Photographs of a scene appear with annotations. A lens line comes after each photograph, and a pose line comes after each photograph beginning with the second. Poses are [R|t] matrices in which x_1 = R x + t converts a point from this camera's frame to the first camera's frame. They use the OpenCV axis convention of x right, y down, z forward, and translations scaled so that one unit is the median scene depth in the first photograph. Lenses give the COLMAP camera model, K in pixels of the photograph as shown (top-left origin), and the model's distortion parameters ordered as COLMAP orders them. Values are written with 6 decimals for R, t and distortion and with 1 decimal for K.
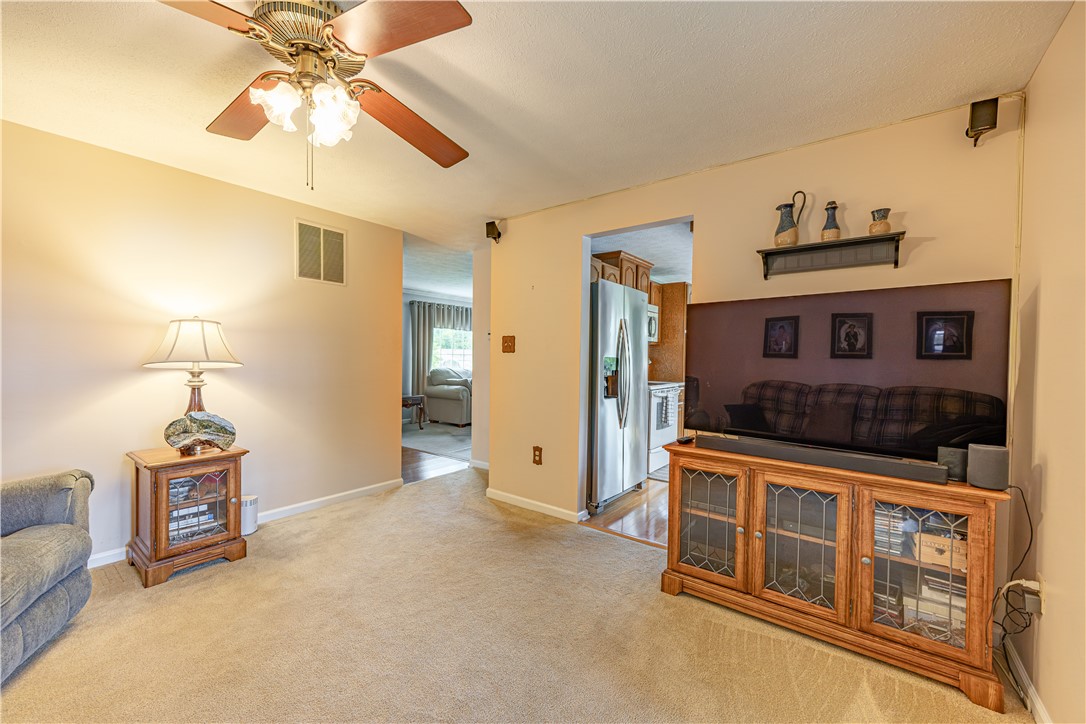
lens RADIAL K [[421.7, 0, 542.5], [0, 421.7, 362.9], [0, 0, 1]] dist [0.000690, 0.000035]
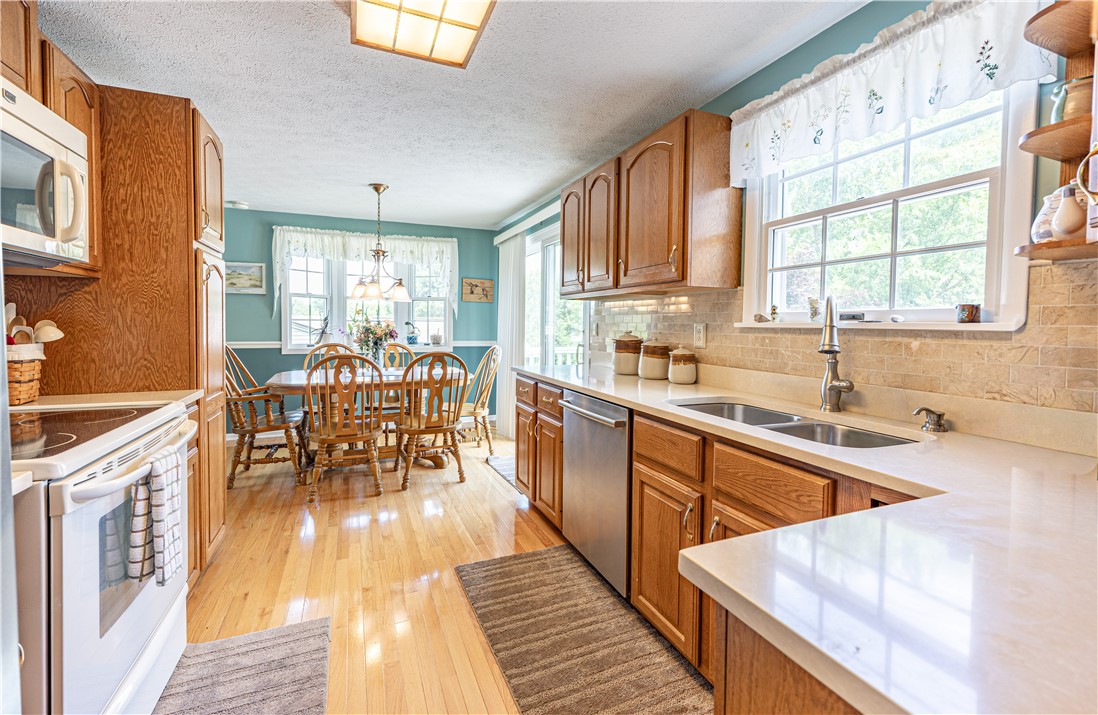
lens RADIAL K [[459.6, 0, 547.7], [0, 459.6, 334.6], [0, 0, 1]] dist [-0.000315, -0.000028]
pose [[0.495969, -0.032838, 0.867719, 0.183597], [0.012053, 0.999449, 0.030933, -0.004172], [-0.868256, -0.004883, 0.496092, 0.674962]]
